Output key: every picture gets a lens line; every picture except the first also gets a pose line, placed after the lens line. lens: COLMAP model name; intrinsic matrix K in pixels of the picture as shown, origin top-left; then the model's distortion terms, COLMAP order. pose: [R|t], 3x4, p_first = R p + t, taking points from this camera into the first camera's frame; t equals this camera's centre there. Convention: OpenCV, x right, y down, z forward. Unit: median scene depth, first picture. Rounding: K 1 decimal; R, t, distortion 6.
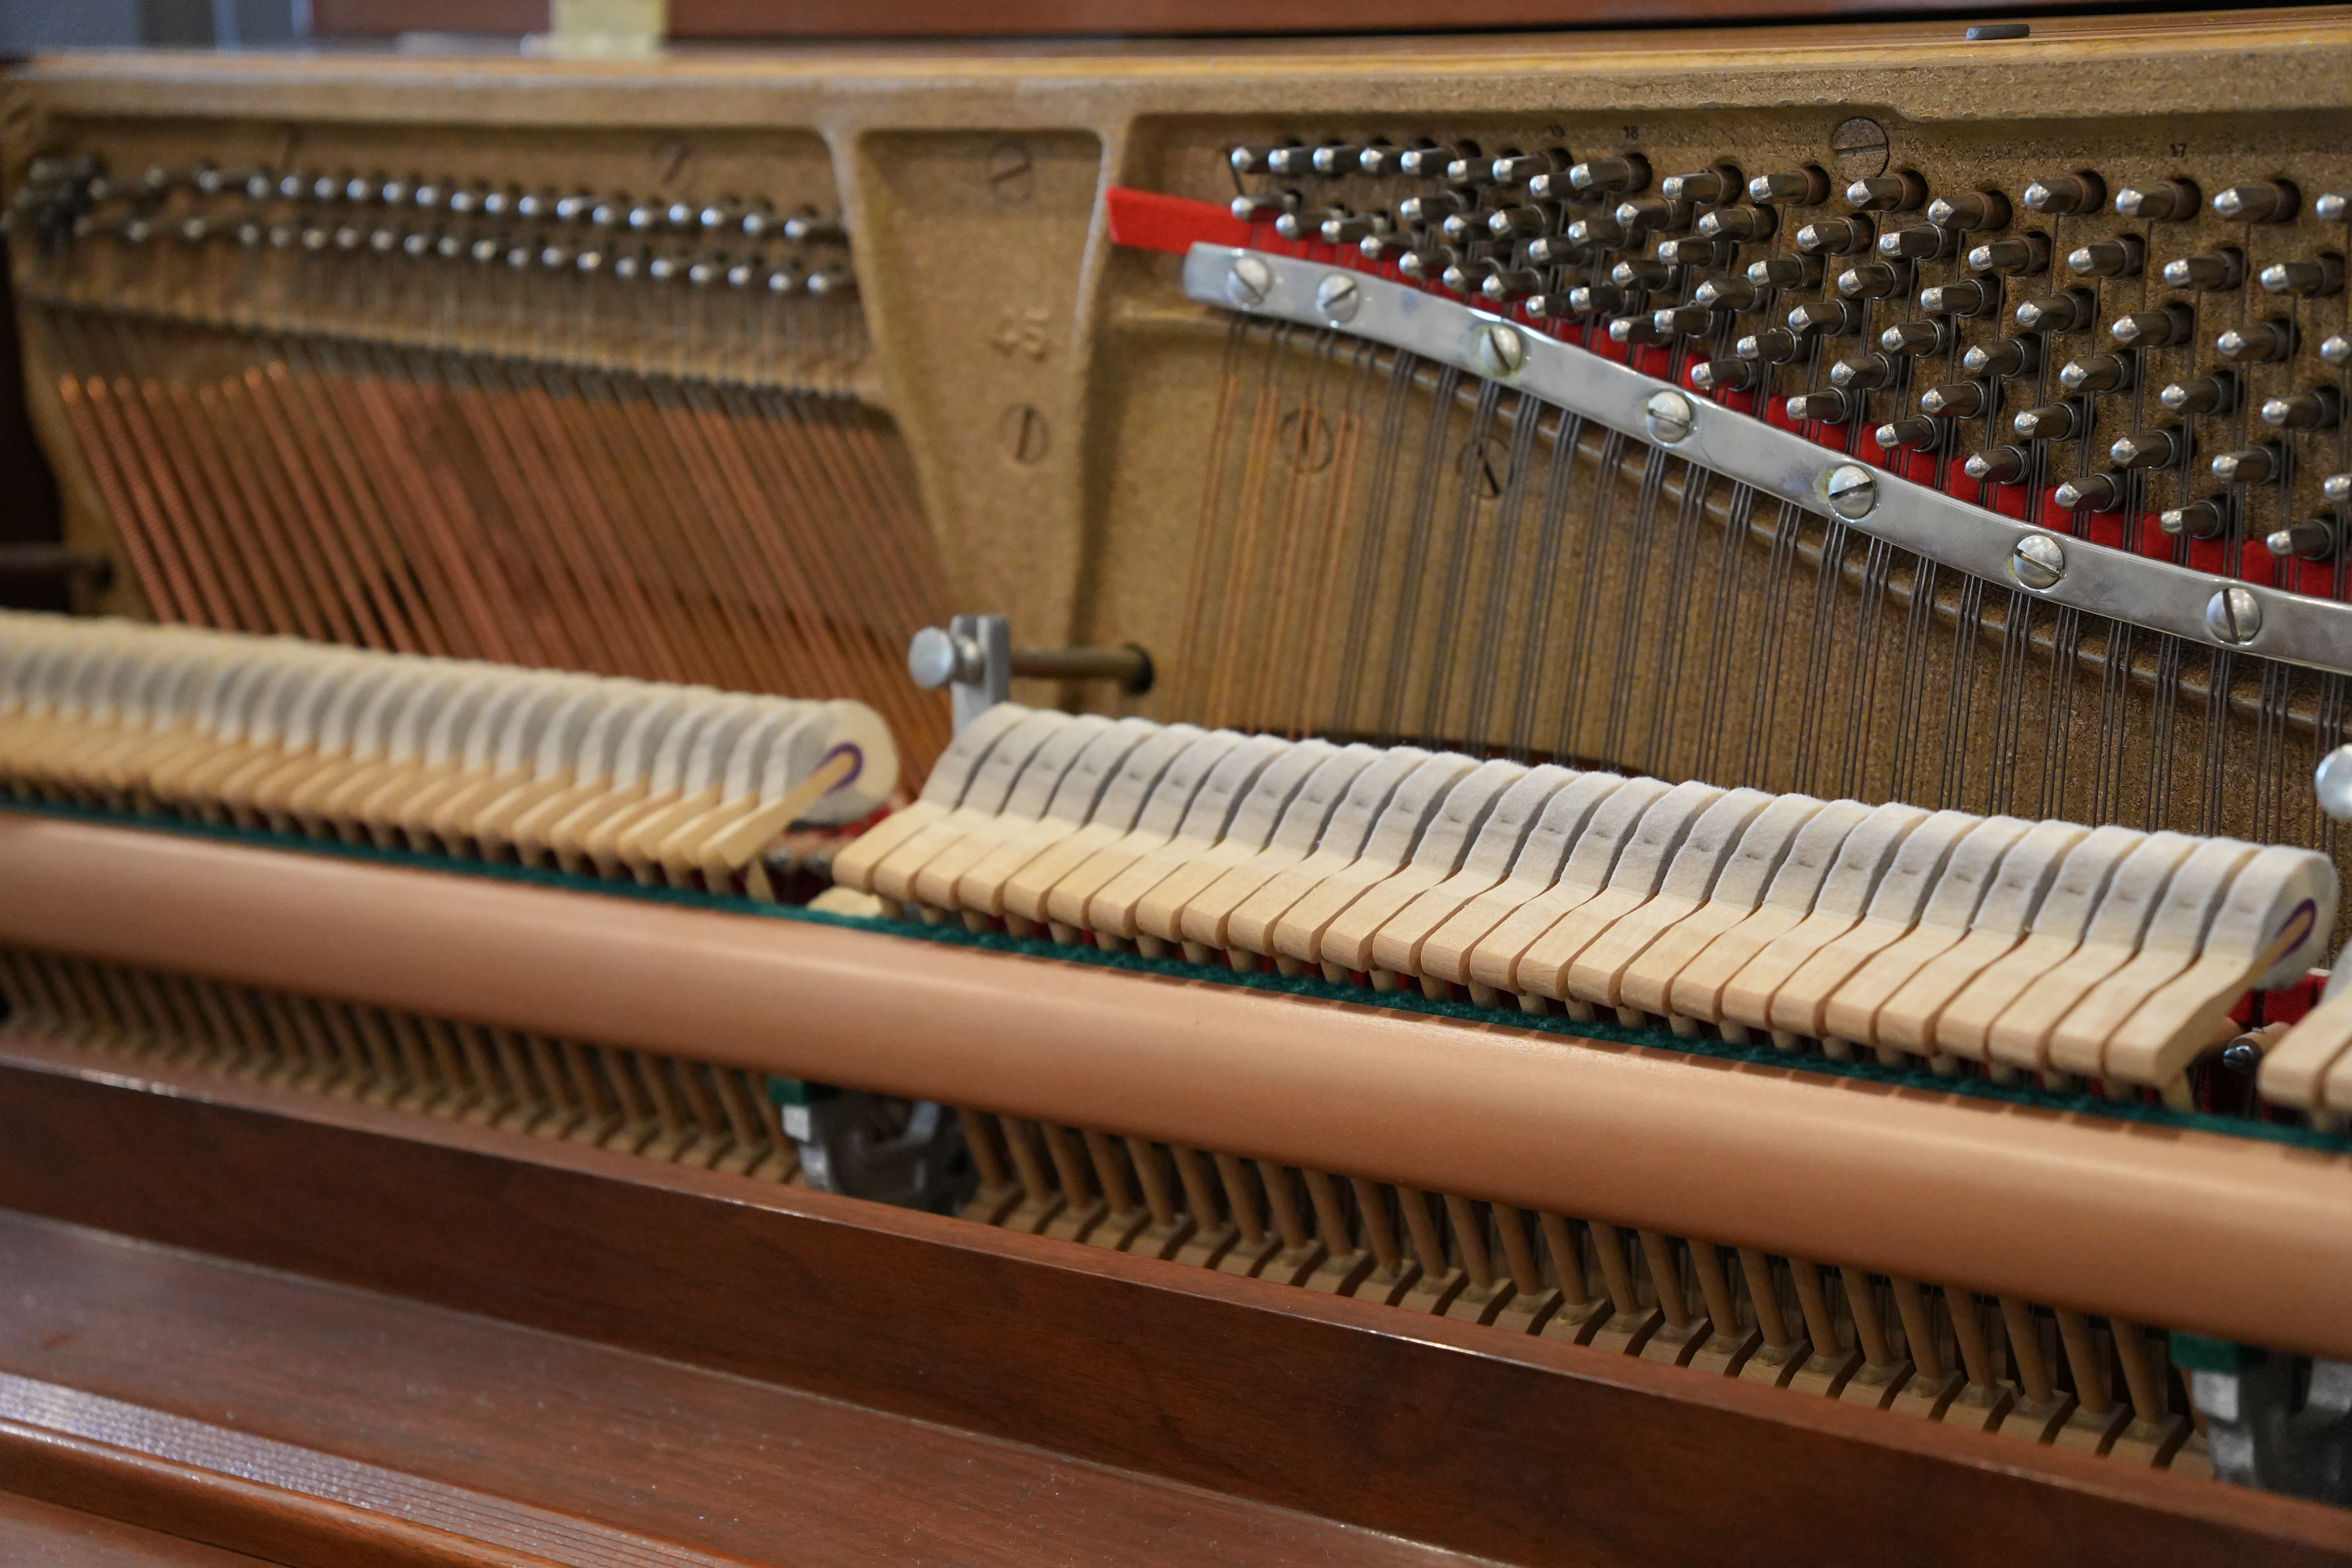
lens RADIAL K [[4859.4, 0, 1176.0], [0, 4859.4, 784.0], [0, 0, 1]] dist [0.846632, -0.007993]
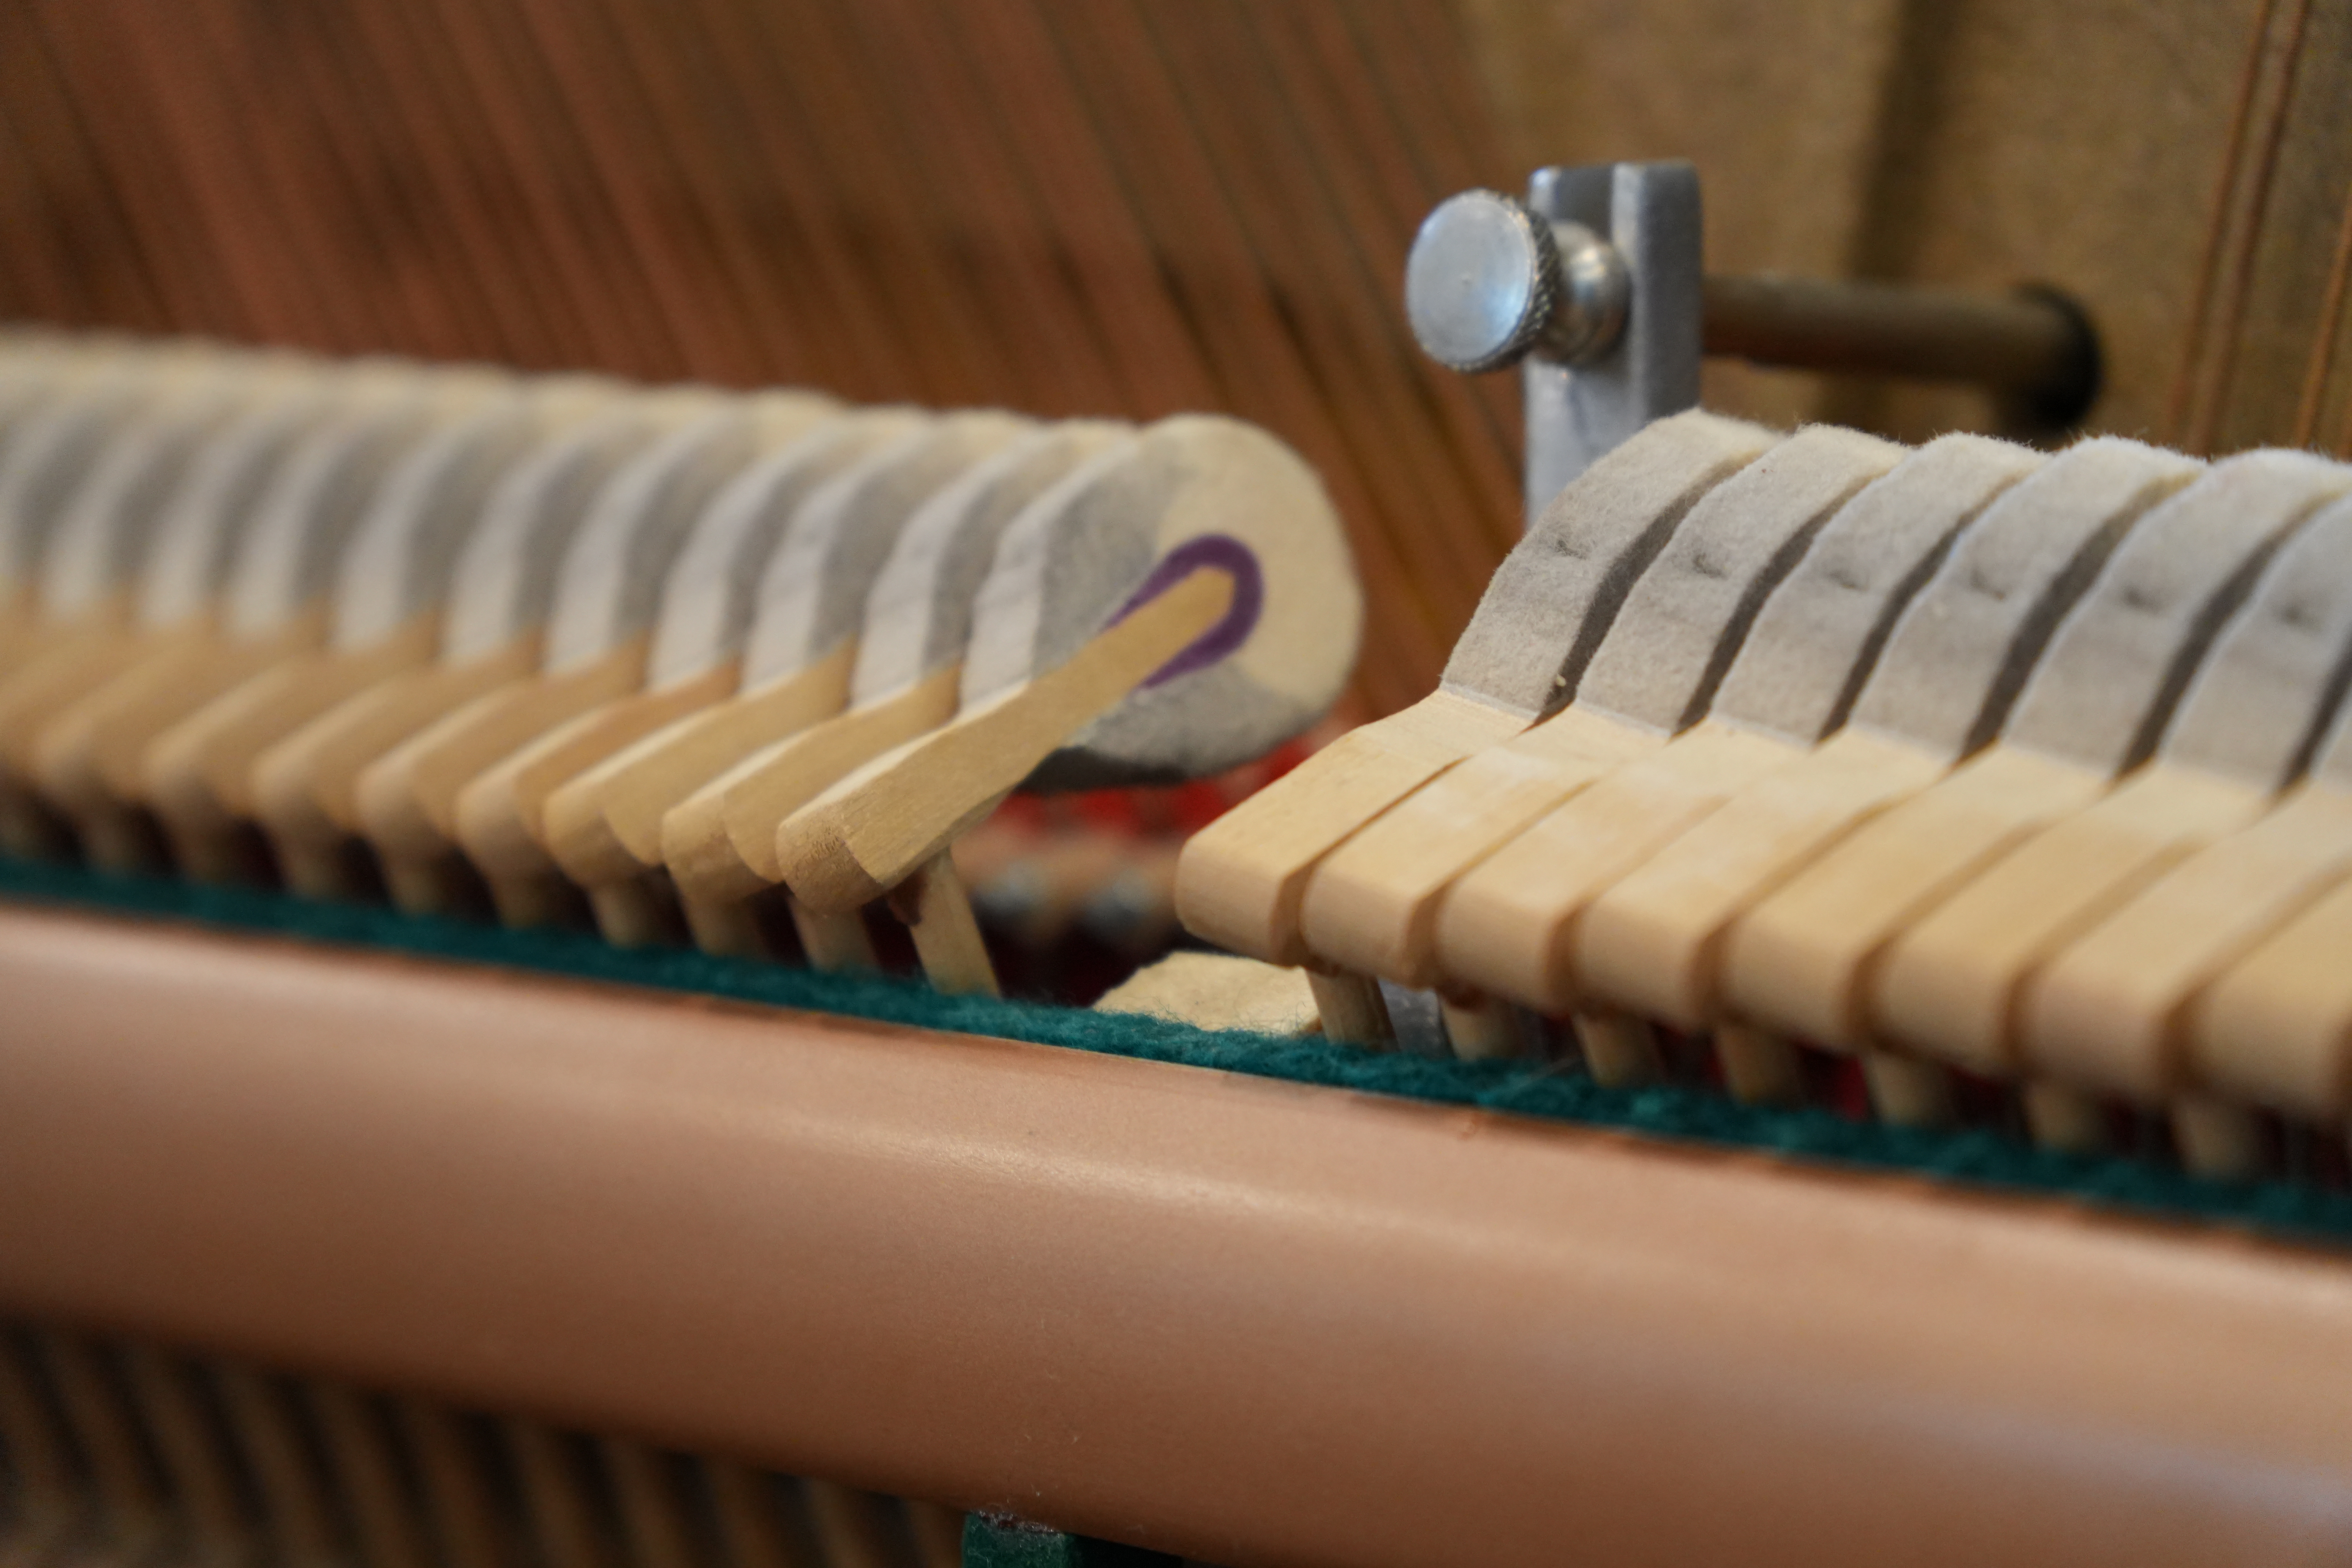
lens RADIAL K [[7103.4, 0, 1176.0], [0, 7103.4, 784.0], [0, 0, 1]] dist [0.851185, -0.326065]
pose [[0.998385, 0.017724, -0.053973, -0.043302], [-0.019688, 0.999155, -0.036086, 0.027079], [0.053288, 0.037091, 0.997890, 0.507478]]
